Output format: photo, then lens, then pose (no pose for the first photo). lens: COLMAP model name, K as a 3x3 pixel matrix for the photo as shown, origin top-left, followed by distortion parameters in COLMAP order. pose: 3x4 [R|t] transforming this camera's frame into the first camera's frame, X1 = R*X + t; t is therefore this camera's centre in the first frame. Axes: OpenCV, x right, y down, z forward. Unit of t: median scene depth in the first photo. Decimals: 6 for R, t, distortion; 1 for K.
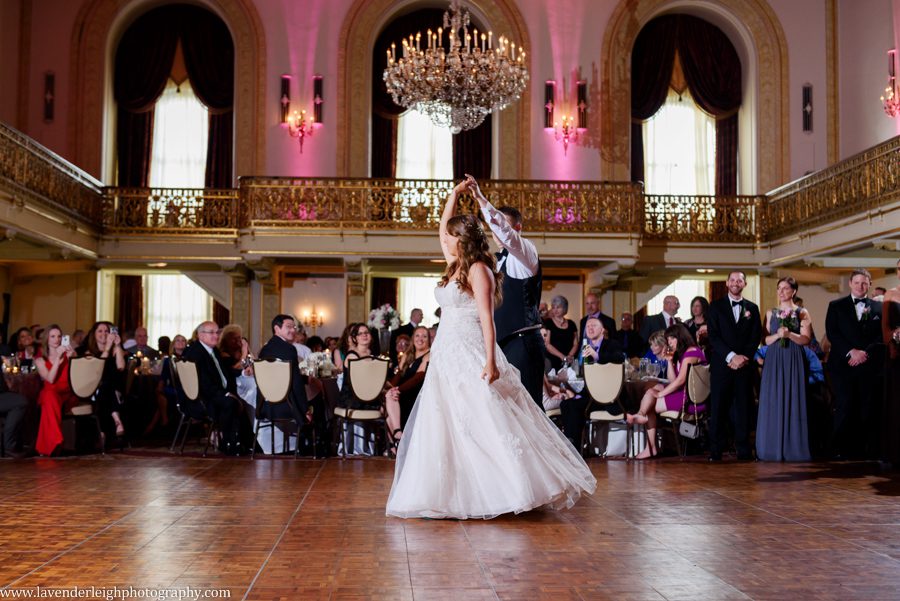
lens RADIAL K [[1258.6, 0, 440.9], [0, 1258.6, 296.5], [0, 0, 1]] dist [-0.022912, 0.000000]
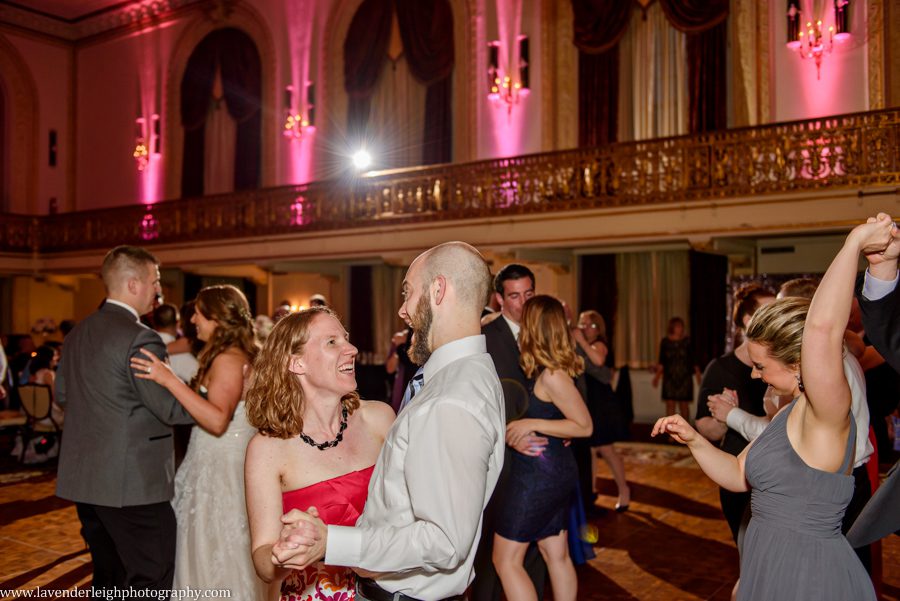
lens RADIAL K [[858.5, 0, 450.6], [0, 858.5, 297.0], [0, 0, 1]] dist [0.014754, 0.000000]
pose [[0.599728, 0.008730, 0.800156, -0.171446], [-0.034043, 0.999314, 0.014612, -0.023710], [-0.799479, -0.036003, 0.599614, 0.133986]]
